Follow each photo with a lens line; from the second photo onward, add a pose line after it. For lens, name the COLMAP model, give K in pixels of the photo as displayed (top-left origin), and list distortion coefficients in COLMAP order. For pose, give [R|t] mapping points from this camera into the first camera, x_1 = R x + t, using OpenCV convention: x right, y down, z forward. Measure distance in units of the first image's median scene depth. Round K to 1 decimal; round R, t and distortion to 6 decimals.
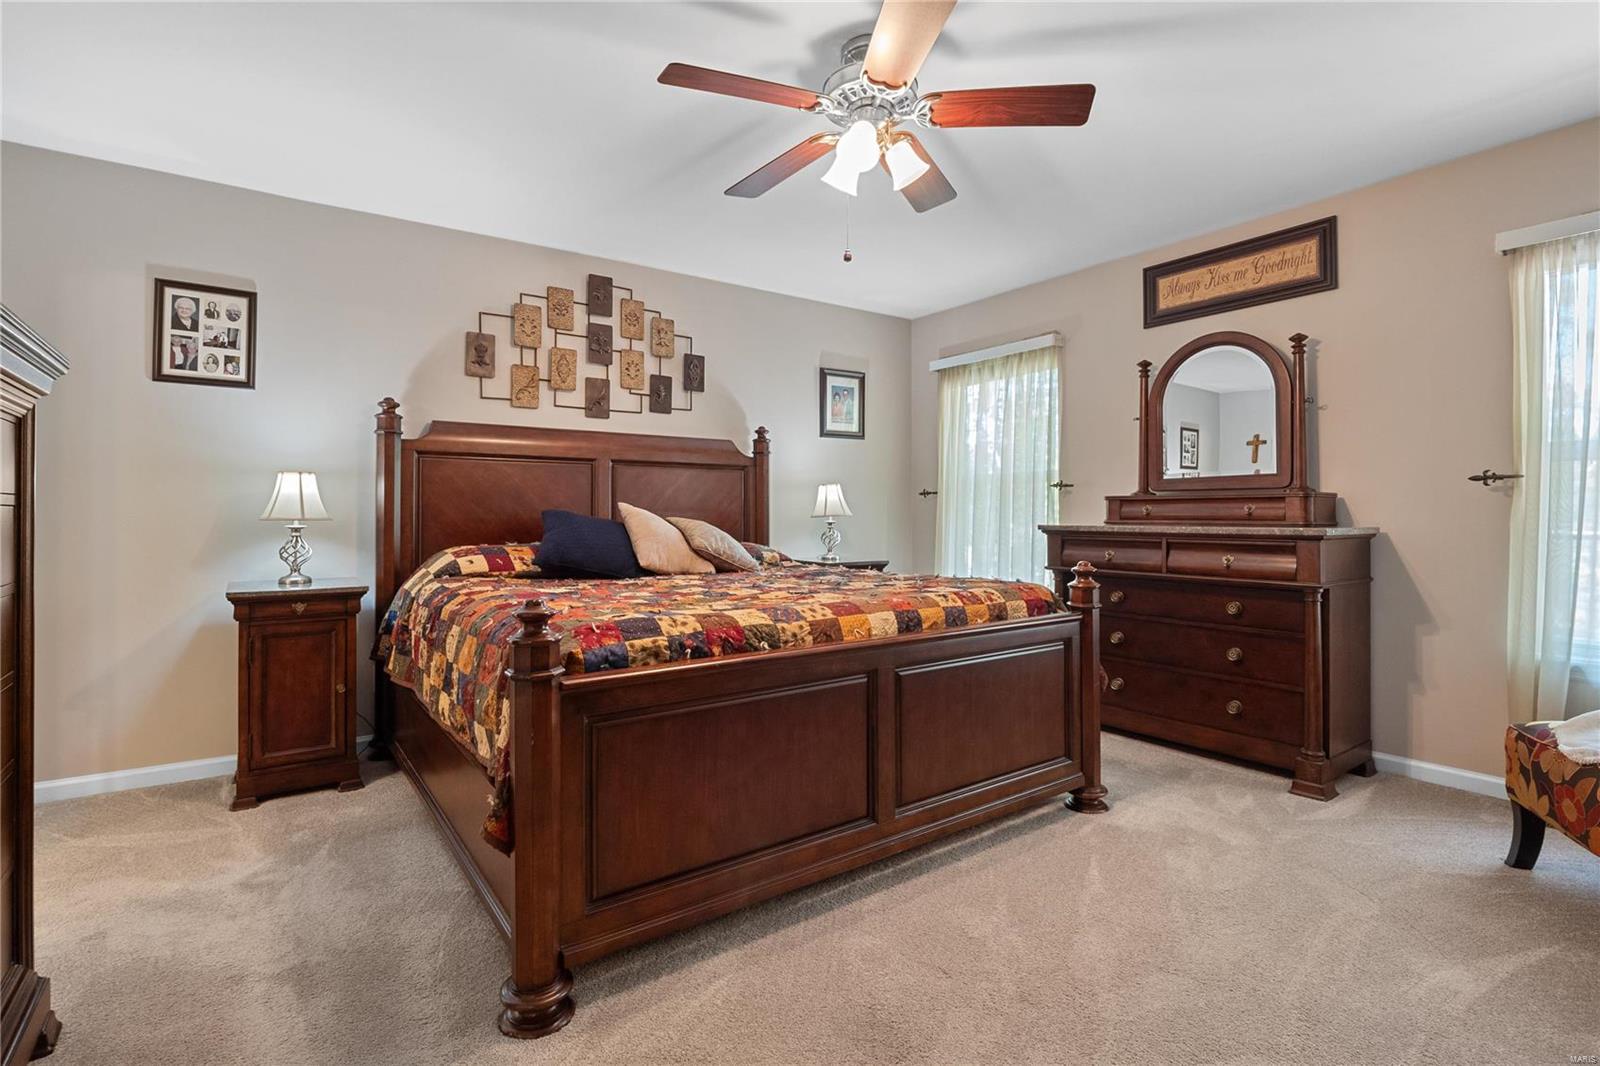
lens RADIAL K [[758.0, 0, 801.4], [0, 758.0, 505.1], [0, 0, 1]] dist [-0.012051, -0.000705]
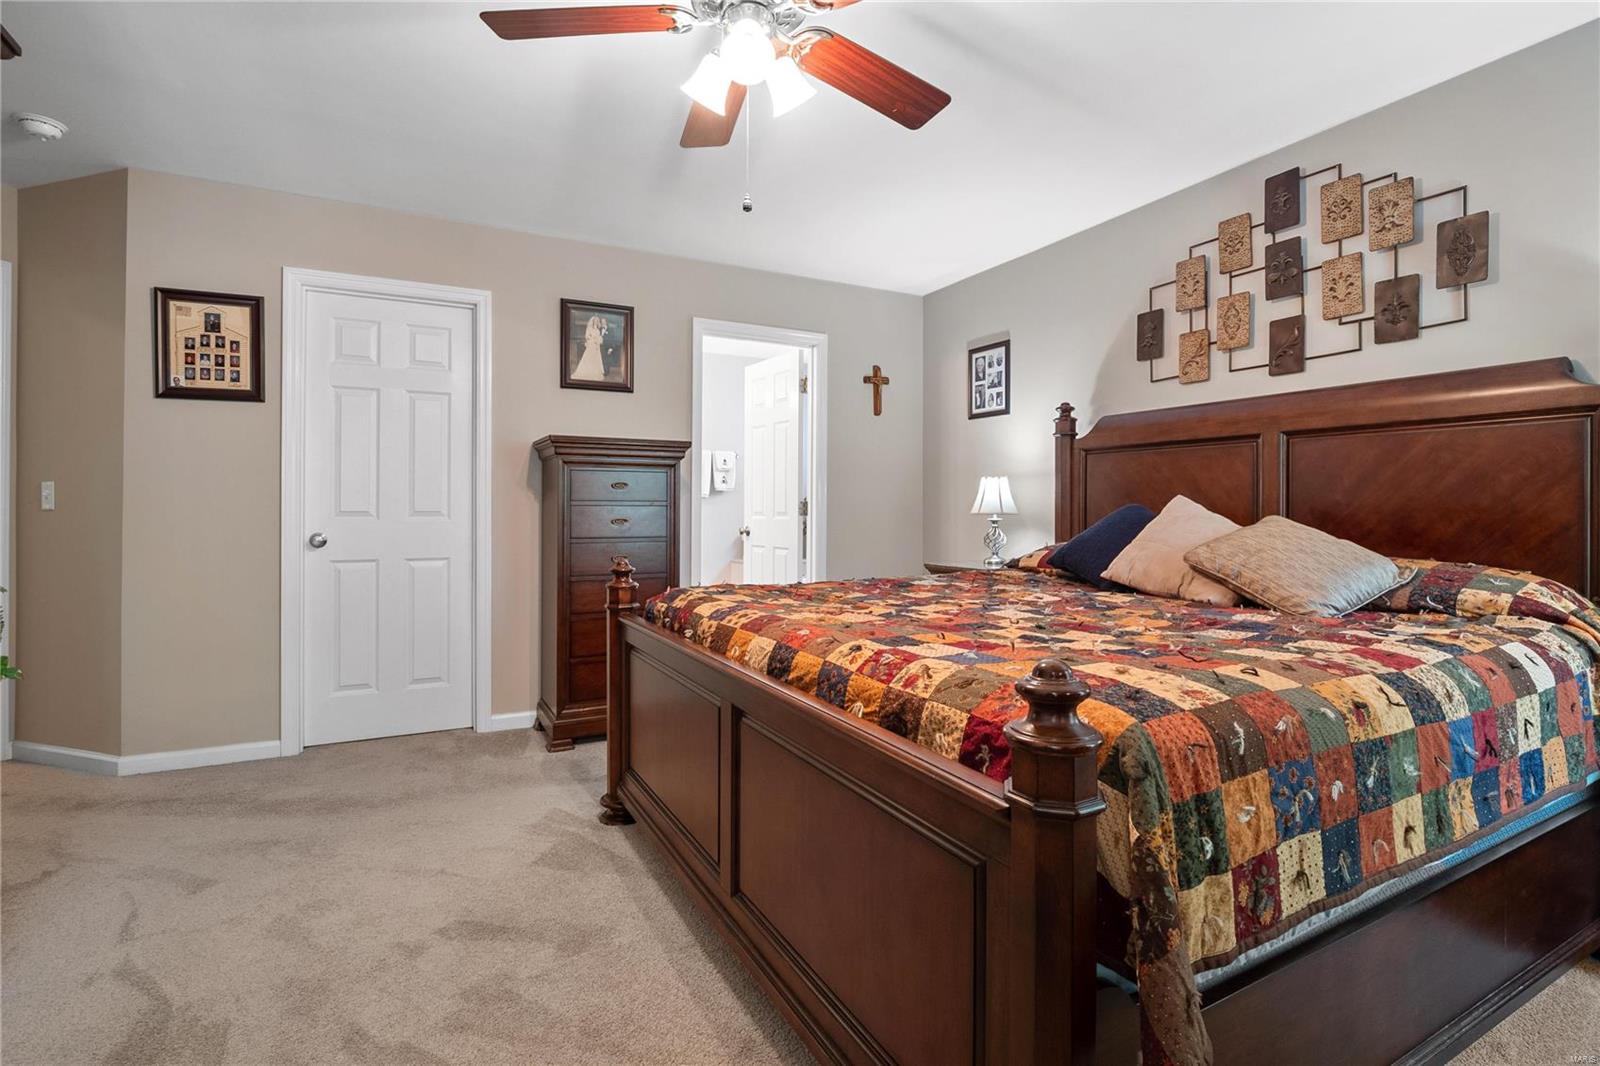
lens RADIAL K [[758.0, 0, 801.4], [0, 758.0, 505.1], [0, 0, 1]] dist [-0.012051, -0.000705]
pose [[-0.139531, -0.004656, -0.990207, 0.508193], [0.010502, 0.999926, -0.006182, 0.006768], [0.990162, -0.011261, -0.139472, 0.674474]]
